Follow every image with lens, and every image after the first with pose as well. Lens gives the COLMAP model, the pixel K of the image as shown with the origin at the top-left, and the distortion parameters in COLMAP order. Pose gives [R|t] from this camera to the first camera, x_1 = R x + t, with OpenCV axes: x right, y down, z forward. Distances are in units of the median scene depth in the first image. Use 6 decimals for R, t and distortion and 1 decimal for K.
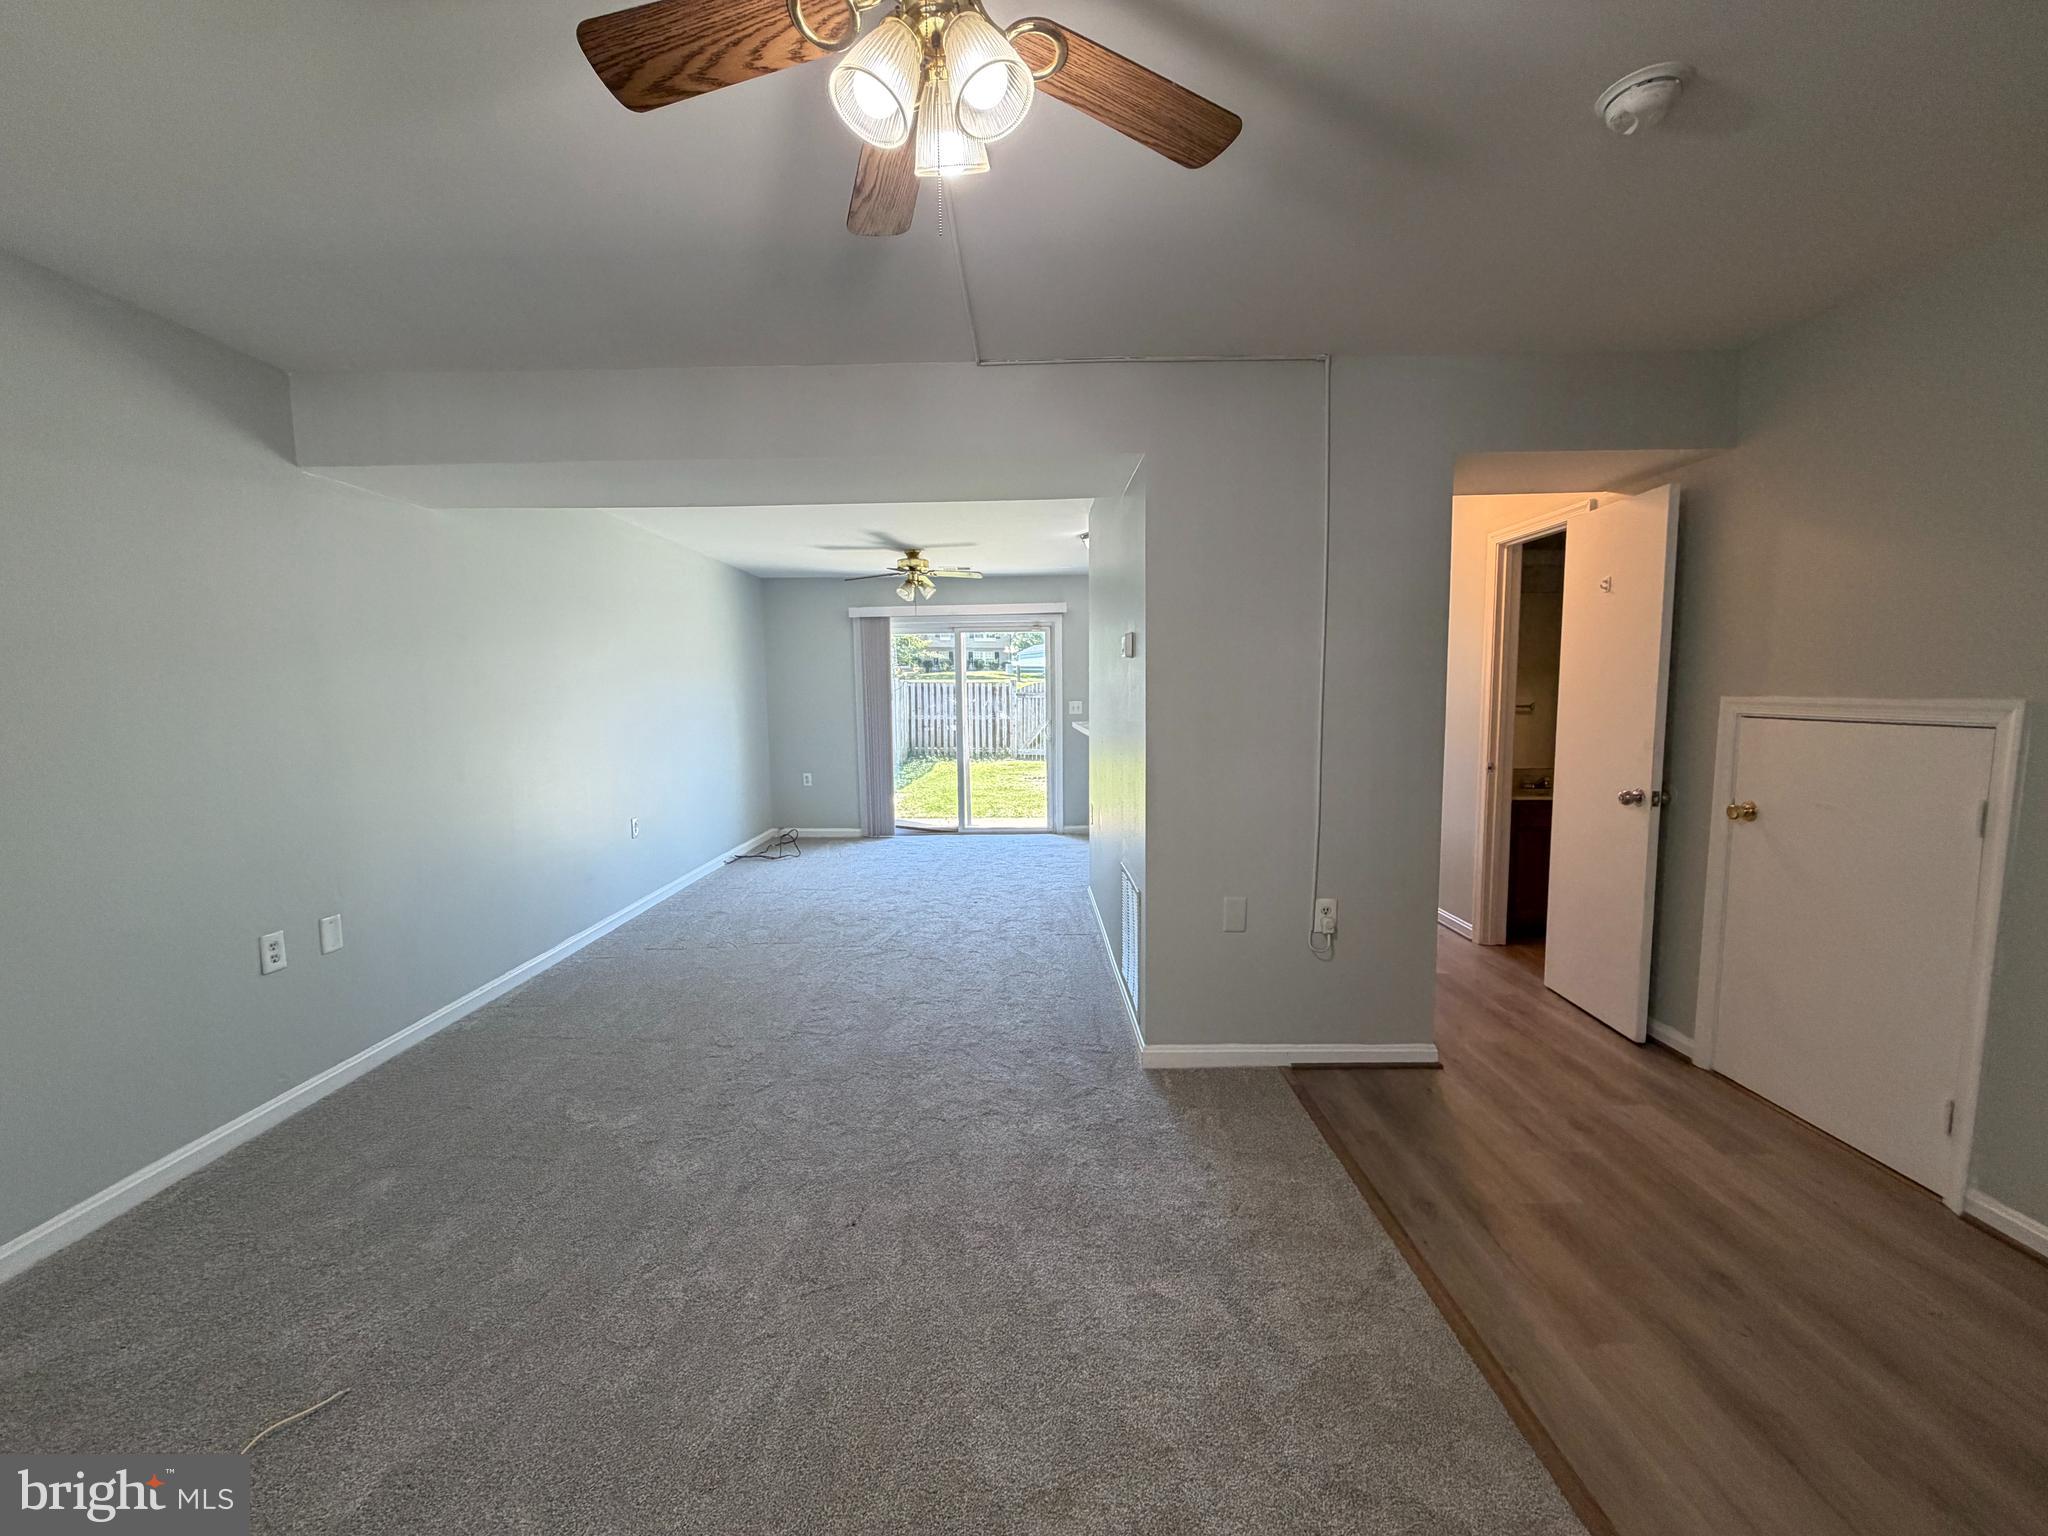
lens RADIAL K [[814.7, 0, 1021.6], [0, 814.7, 767.9], [0, 0, 1]] dist [0.000578, 0.000154]
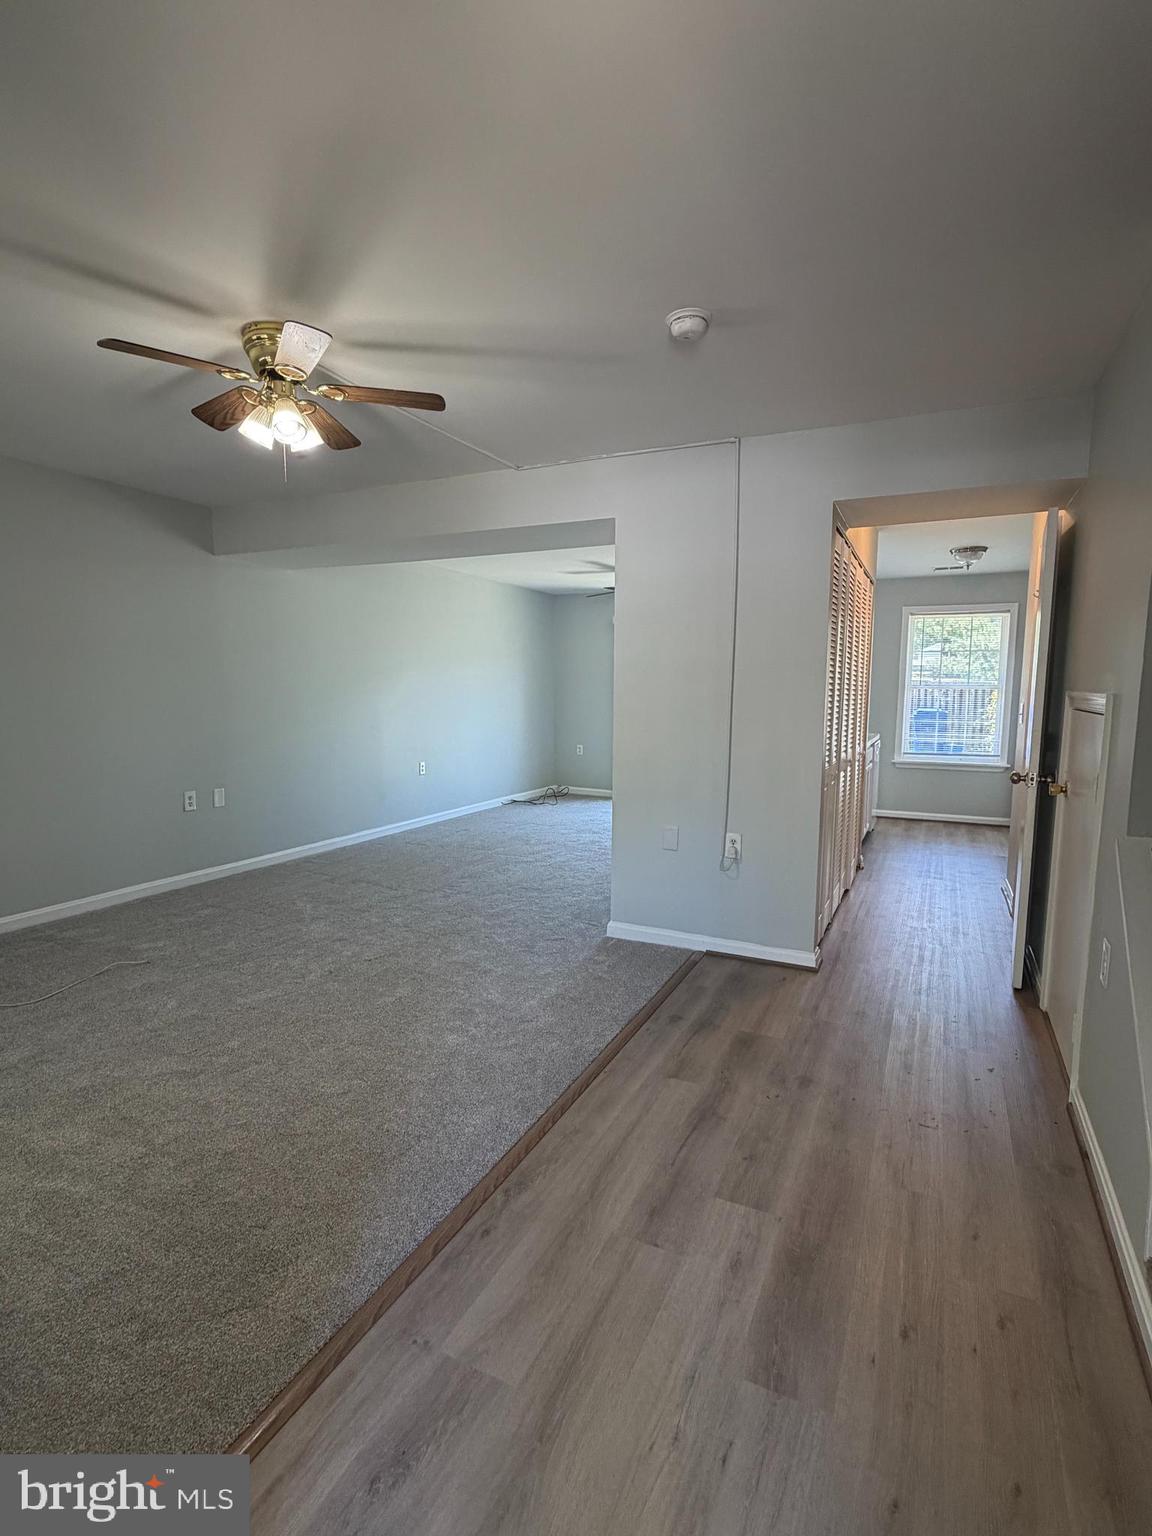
lens RADIAL K [[764.2, 0, 577.9], [0, 764.2, 770.5], [0, 0, 1]] dist [0.000684, 0.000774]
pose [[0.903900, 0.067840, -0.422330, 0.678636], [-0.061638, 0.997696, 0.028342, 0.035626], [0.423279, 0.000413, 0.905999, -0.276994]]
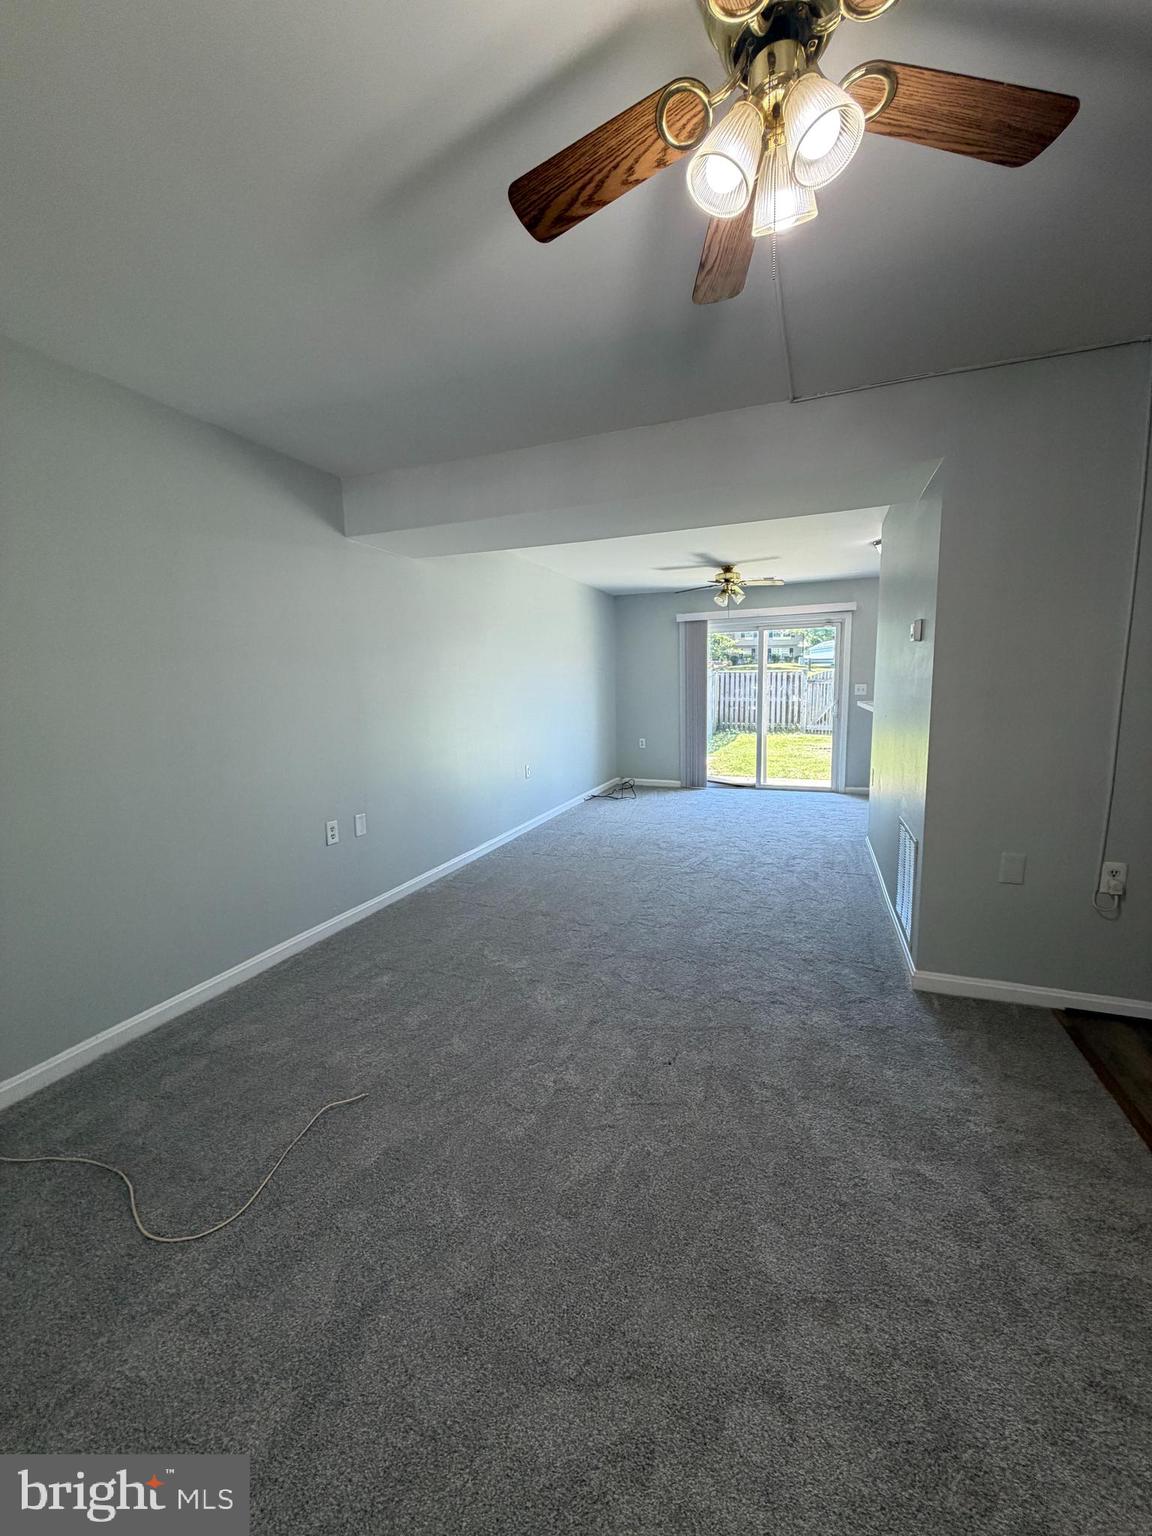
lens RADIAL K [[611.0, 0, 577.1], [0, 611.0, 766.0], [0, 0, 1]] dist [0.000578, 0.000154]
pose [[0.935137, 0.041115, -0.351893, -0.008640], [-0.025306, 0.998458, 0.049409, 0.012824], [0.353382, -0.037299, 0.934735, 0.007109]]
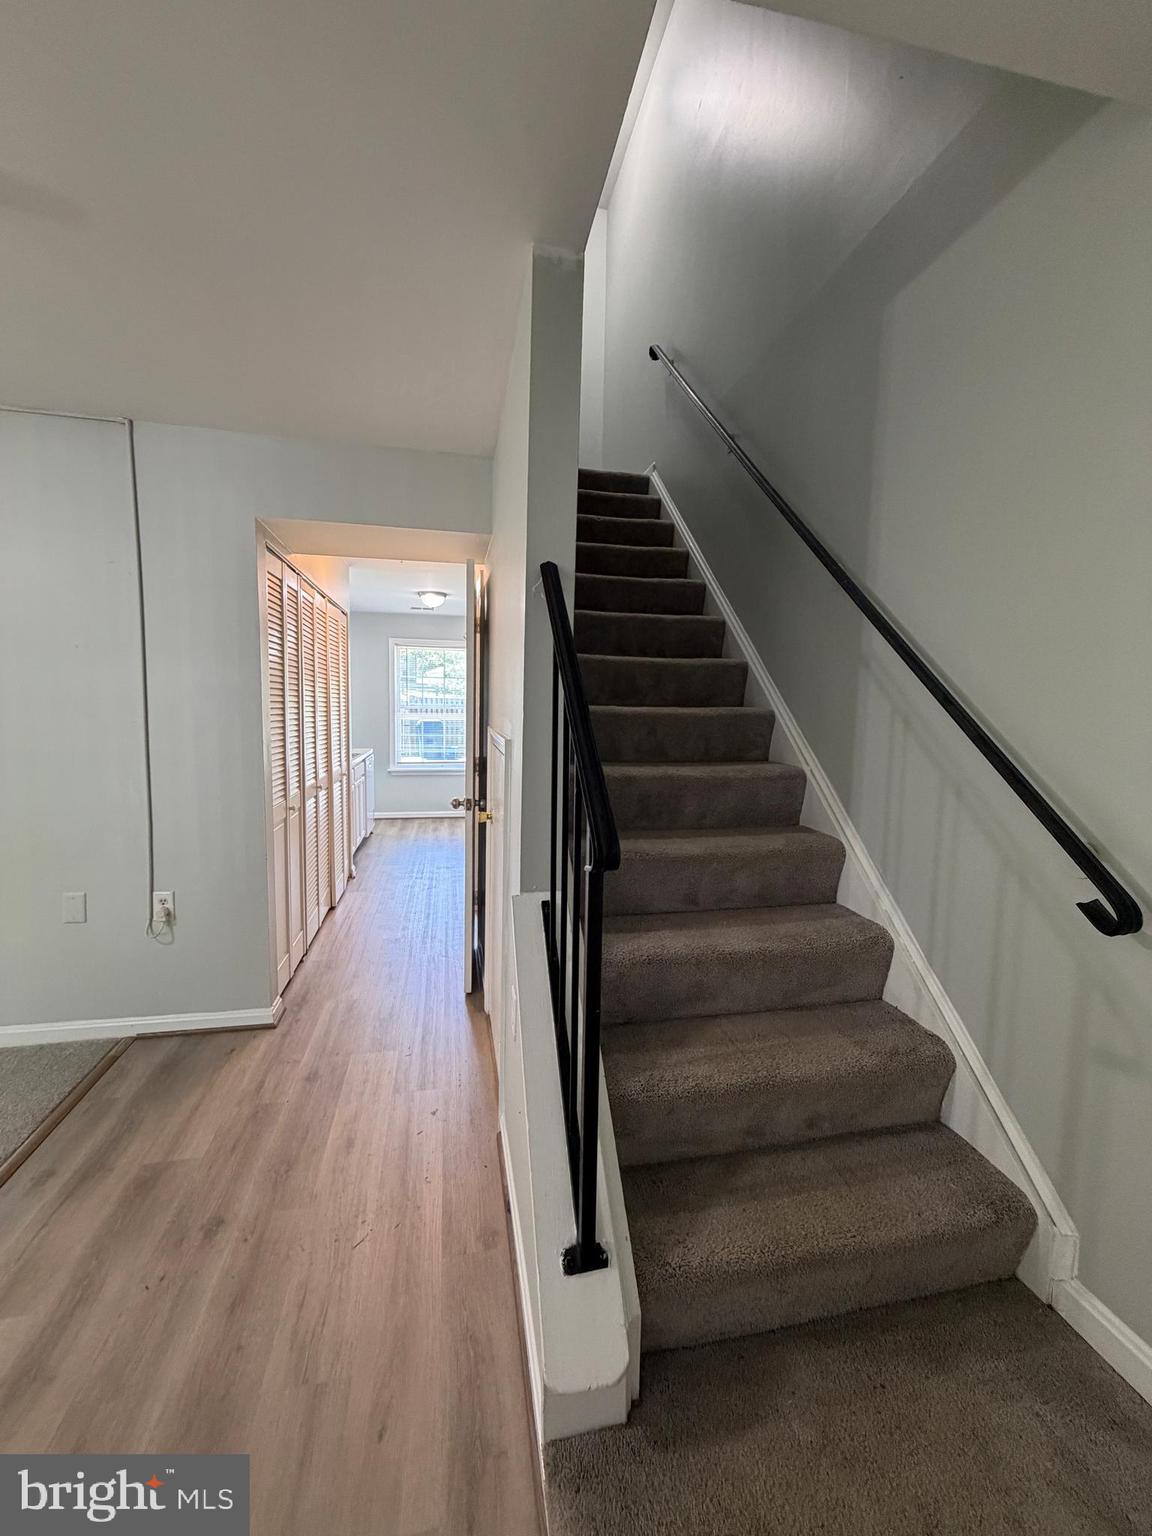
lens RADIAL K [[611.0, 0, 577.1], [0, 611.0, 766.0], [0, 0, 1]] dist [0.000578, 0.000154]
pose [[0.977936, 0.011906, 0.208564, 0.775116], [-0.013486, 0.999890, 0.006155, -0.031932], [-0.208468, -0.008832, 0.977989, 0.024481]]
